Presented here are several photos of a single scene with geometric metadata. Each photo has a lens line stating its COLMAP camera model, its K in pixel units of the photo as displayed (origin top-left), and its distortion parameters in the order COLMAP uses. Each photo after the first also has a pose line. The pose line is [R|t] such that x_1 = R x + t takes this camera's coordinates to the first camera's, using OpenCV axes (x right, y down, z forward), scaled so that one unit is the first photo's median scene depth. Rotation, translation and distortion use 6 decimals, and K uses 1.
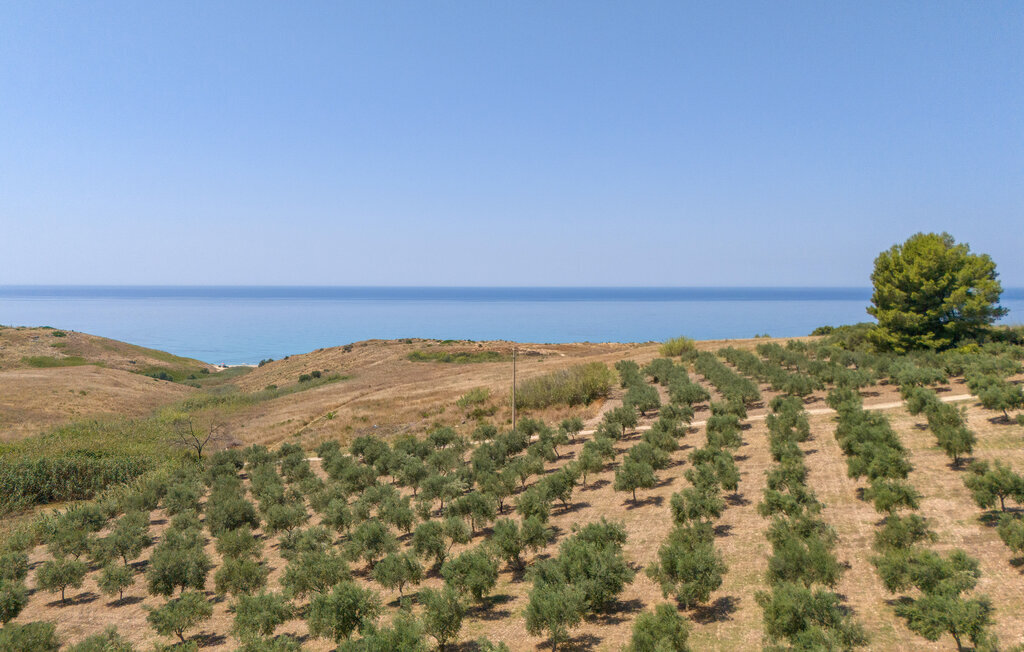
lens RADIAL K [[754.9, 0, 527.9], [0, 754.9, 321.6], [0, 0, 1]] dist [0.069267, -0.055725]
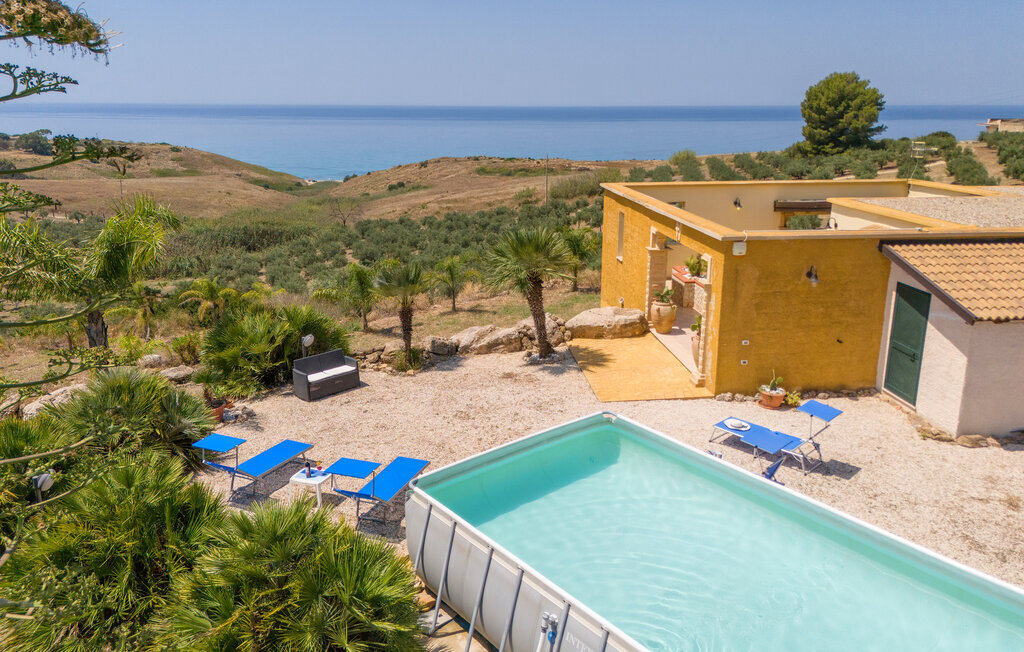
lens RADIAL K [[754.9, 0, 512.7], [0, 754.9, 286.9], [0, 0, 1]] dist [0.069267, -0.055725]
pose [[0.994288, 0.024468, -0.103888, 0.071607], [-0.004694, 0.982451, 0.186464, 0.013266], [0.106627, -0.184911, 0.976954, -0.510592]]
